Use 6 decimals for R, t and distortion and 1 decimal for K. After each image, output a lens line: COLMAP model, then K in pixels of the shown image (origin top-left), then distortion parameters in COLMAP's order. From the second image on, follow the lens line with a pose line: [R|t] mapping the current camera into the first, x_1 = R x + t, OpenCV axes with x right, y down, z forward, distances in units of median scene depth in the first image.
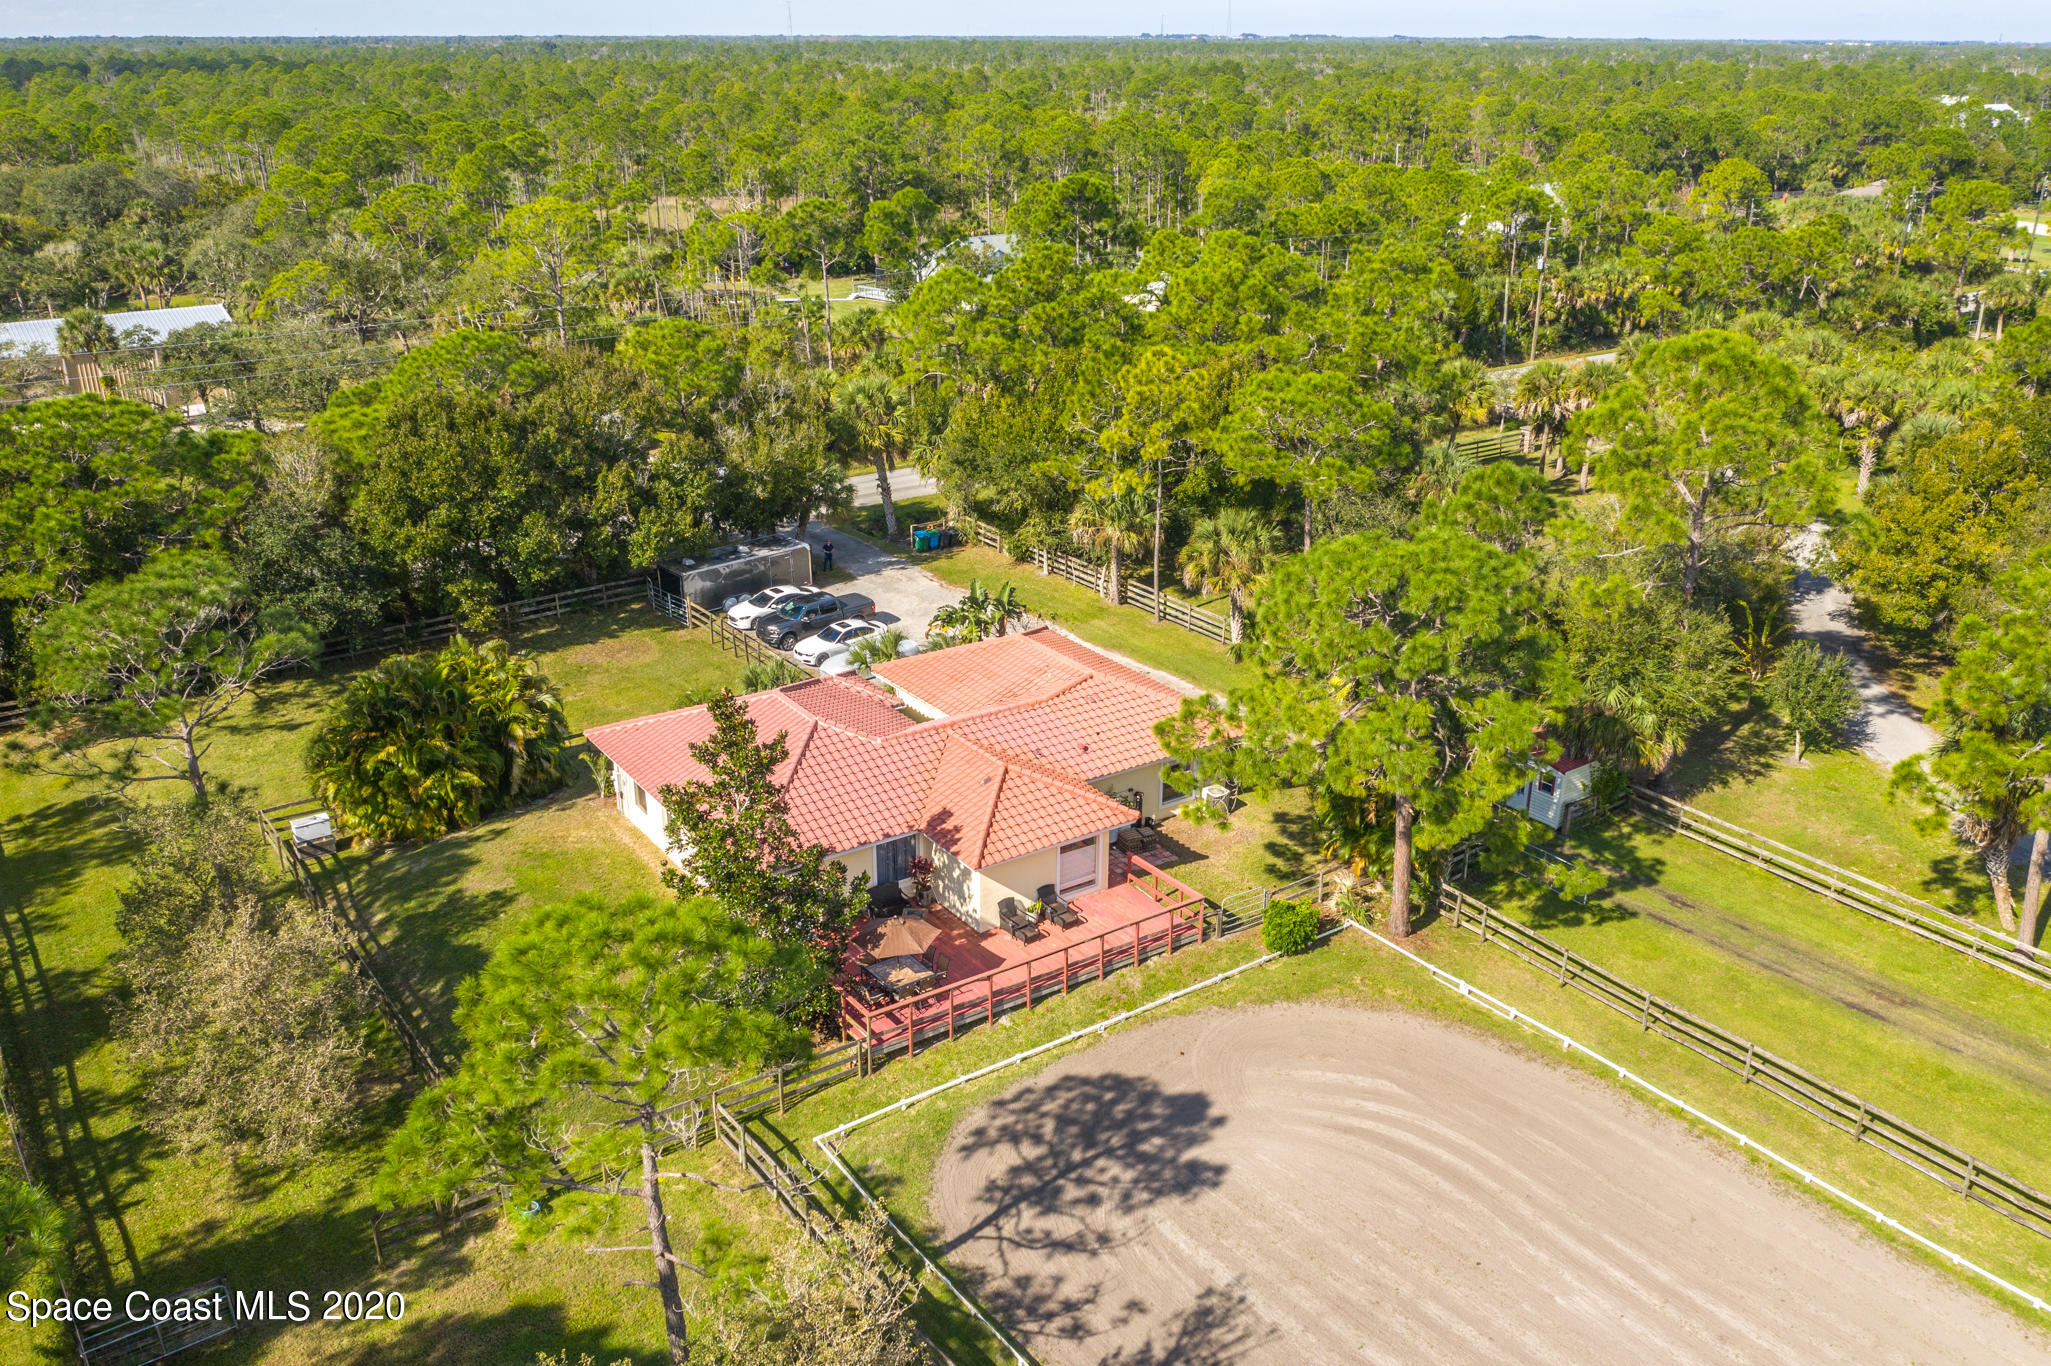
lens RADIAL K [[1651.4, 0, 1018.9], [0, 1651.4, 701.2], [0, 0, 1]] dist [-0.016036, 0.001848]
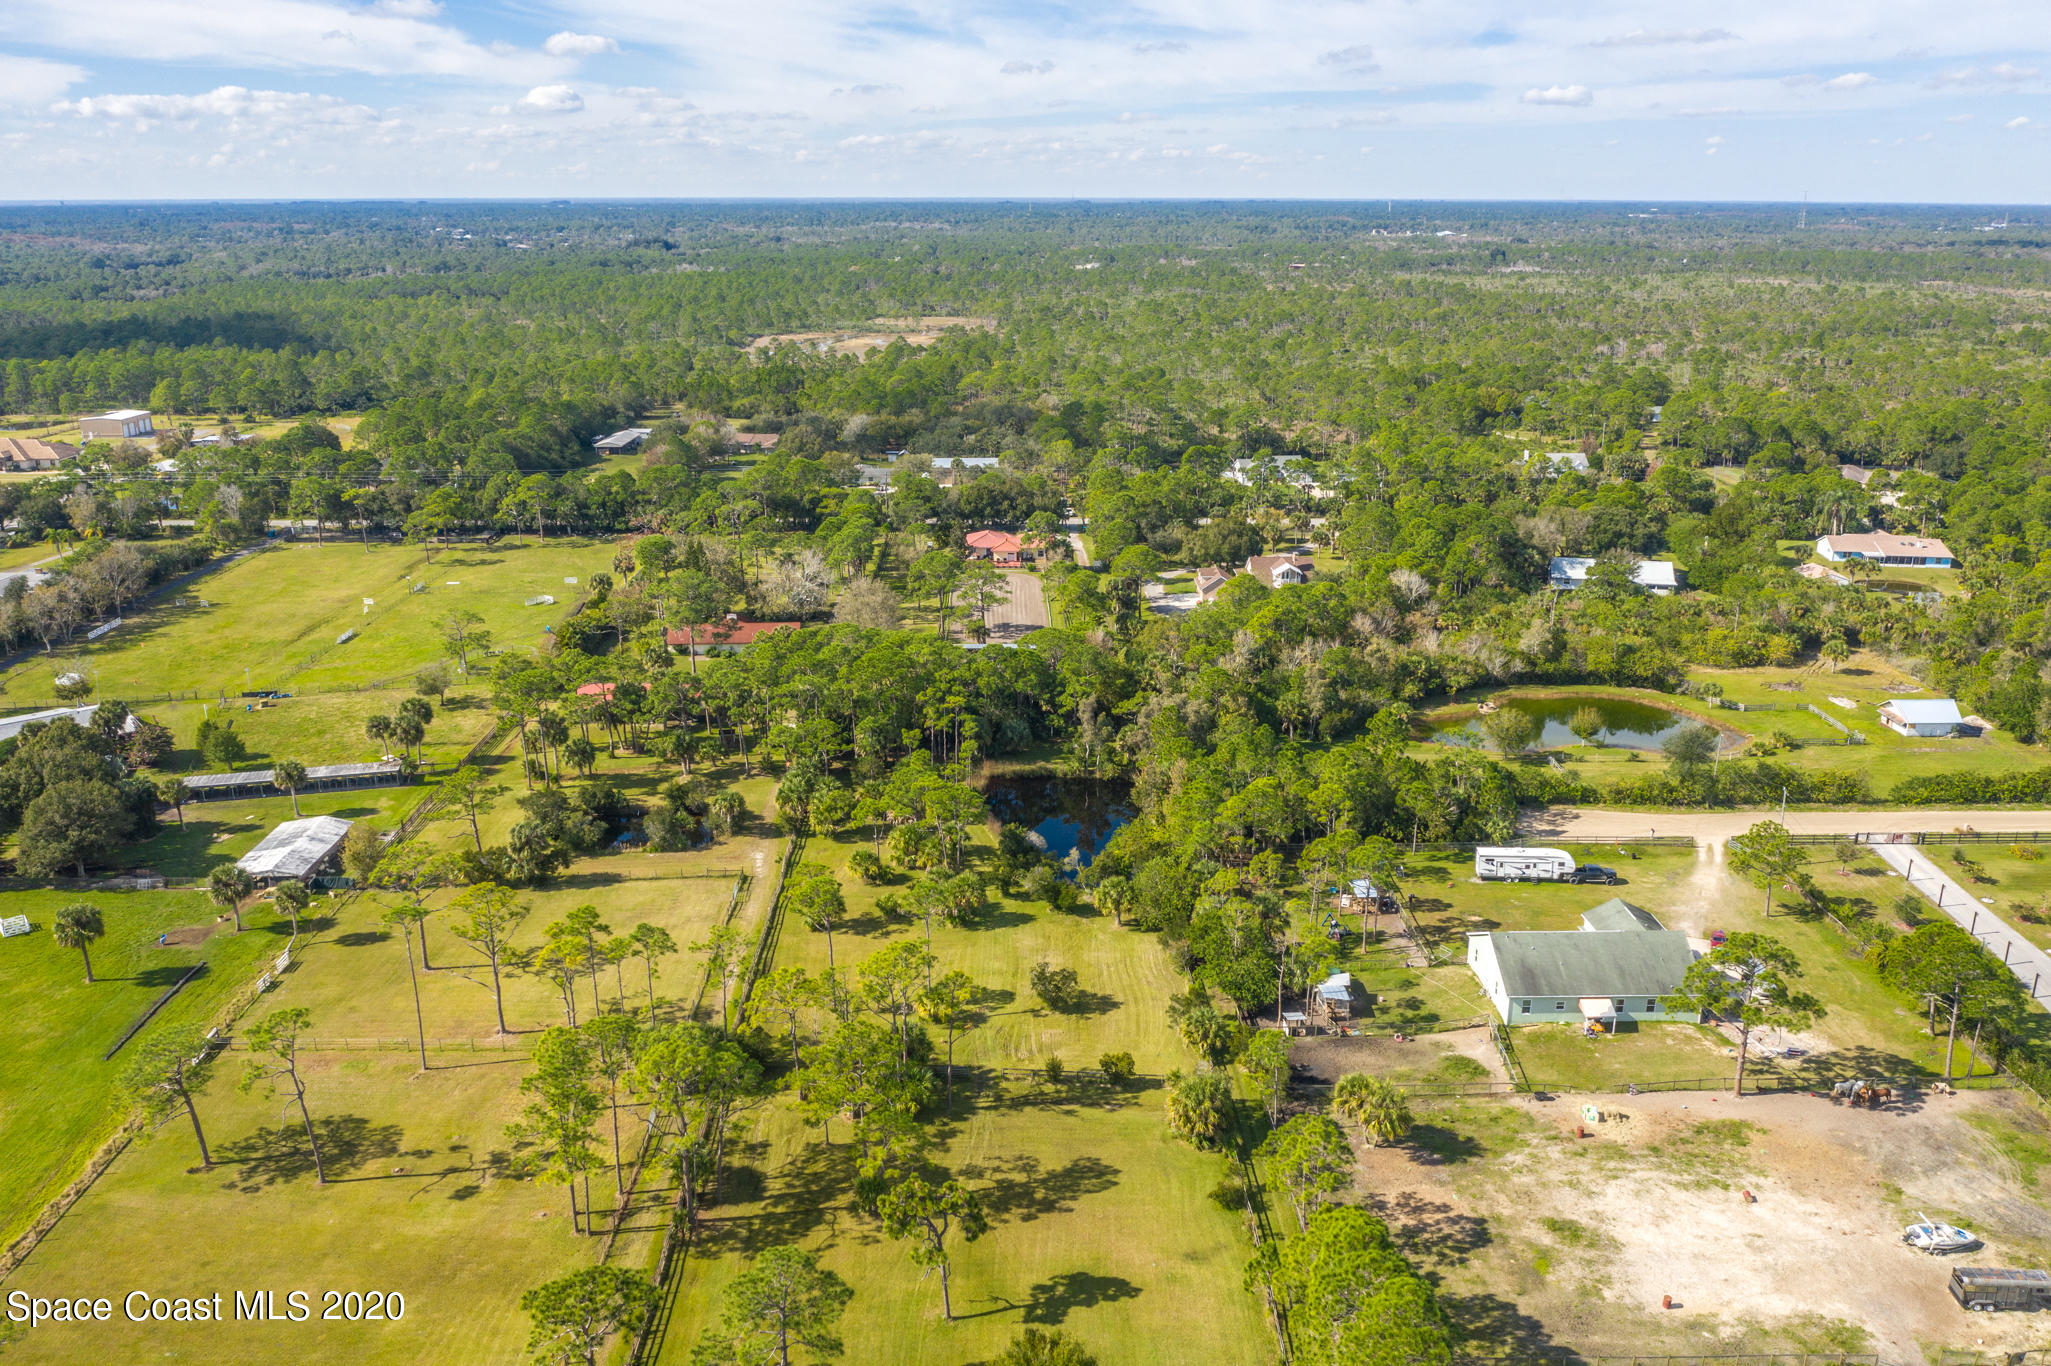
lens RADIAL K [[1615.6, 0, 1019.8], [0, 1615.6, 697.6], [0, 0, 1]] dist [-0.017938, 0.005589]
pose [[0.818622, 0.172769, -0.547730, 3.894726], [-0.216746, 0.976096, -0.016056, 0.779953], [0.531863, 0.131862, 0.836501, -4.587182]]
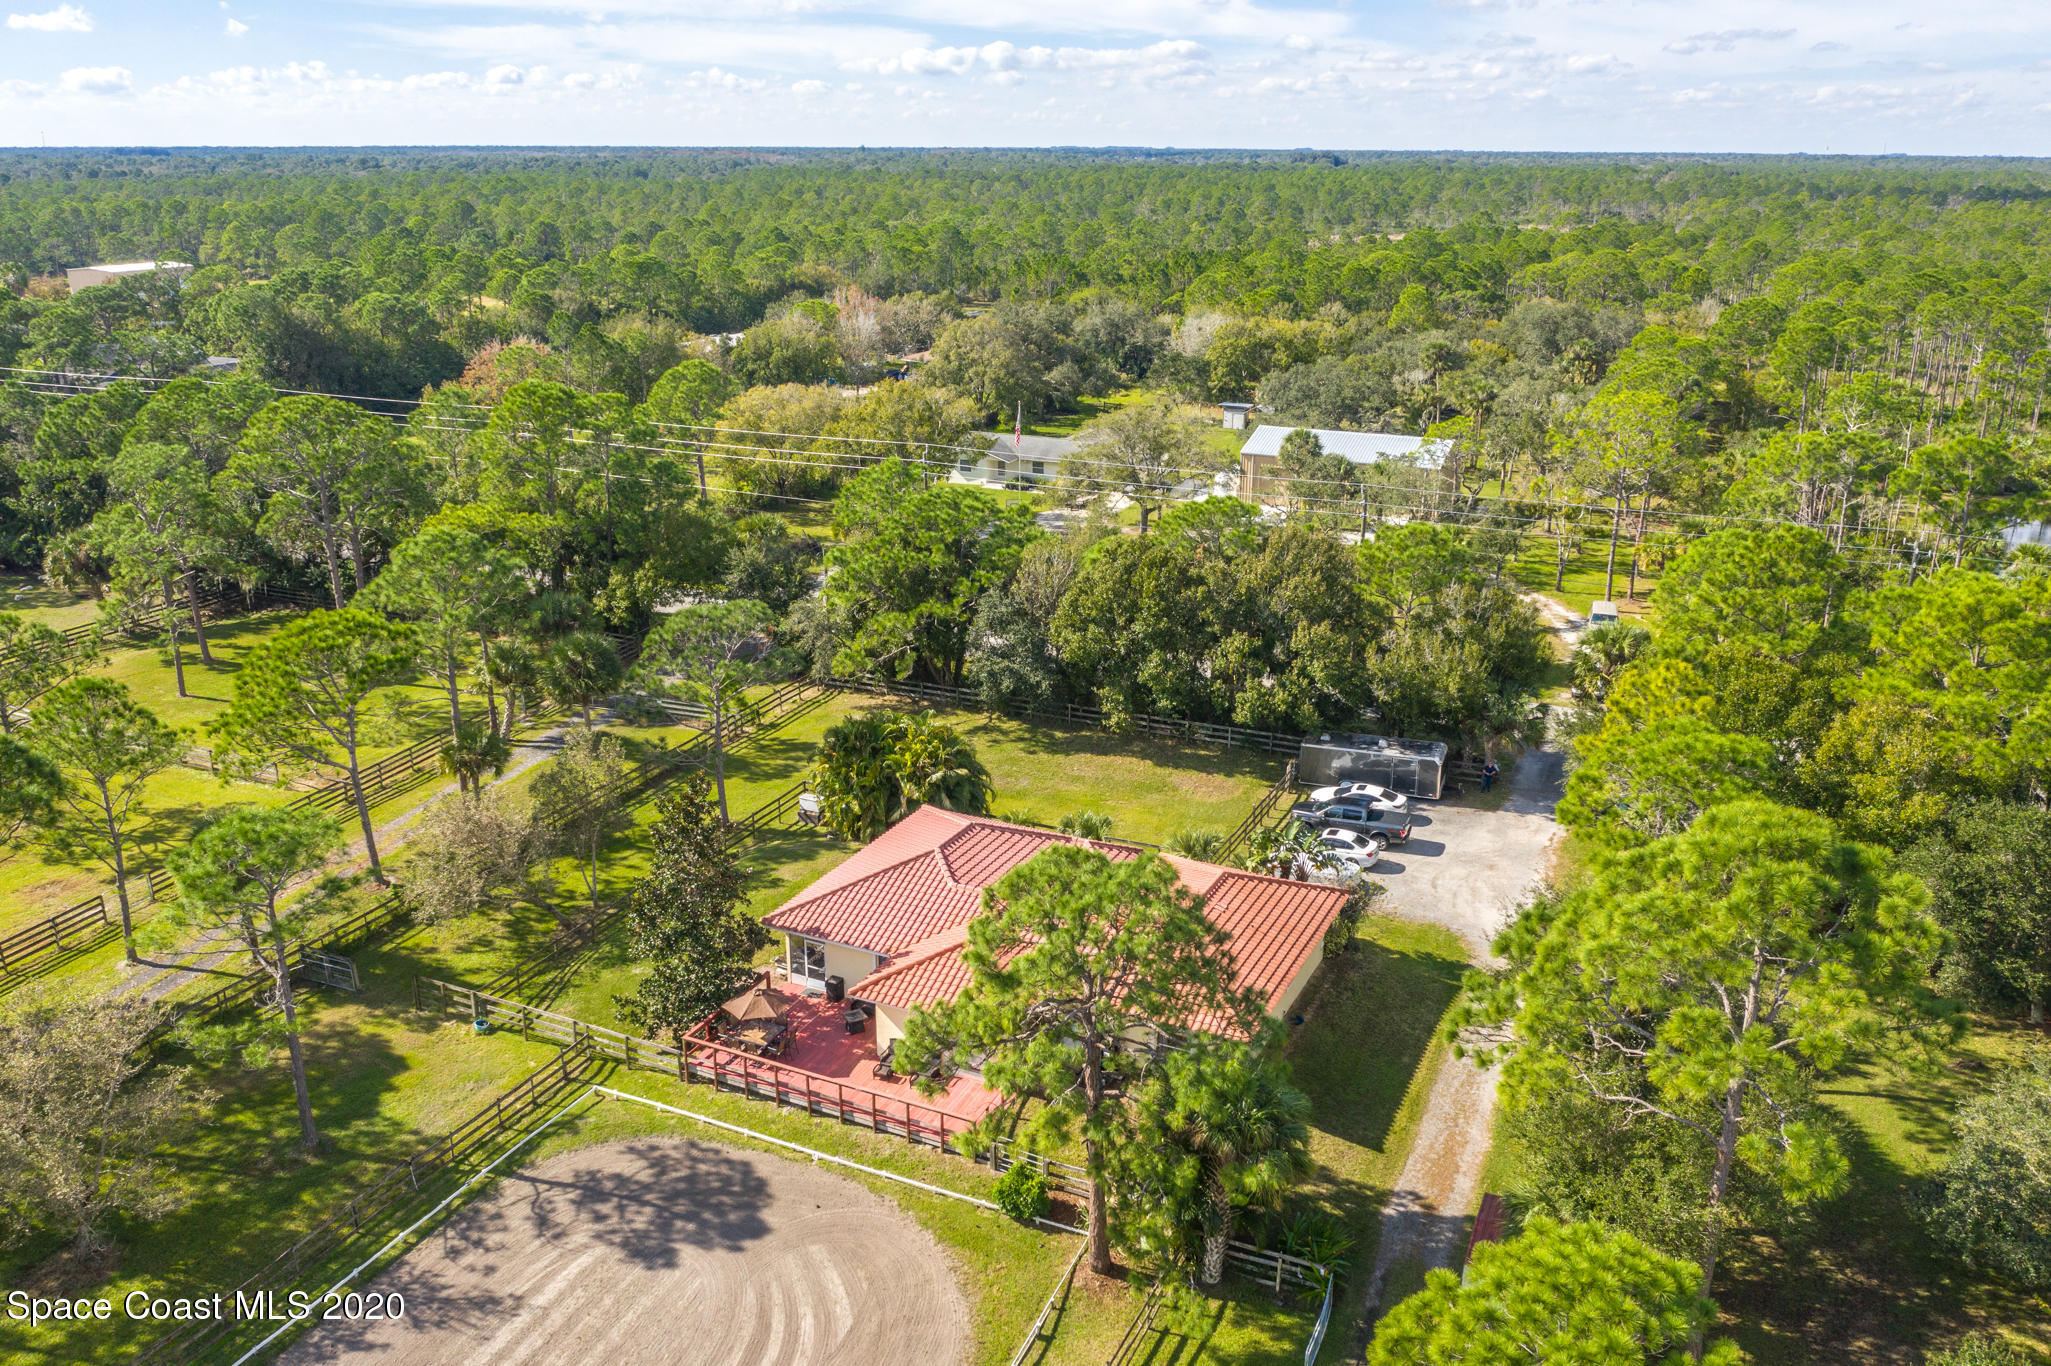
lens RADIAL K [[1631.3, 0, 1015.8], [0, 1631.3, 688.6], [0, 0, 1]] dist [-0.022197, 0.005501]
pose [[0.493097, 0.277738, -0.824450, 0.894299], [-0.330457, 0.936438, 0.117821, -0.269998], [0.804769, 0.214348, 0.553535, 0.367408]]
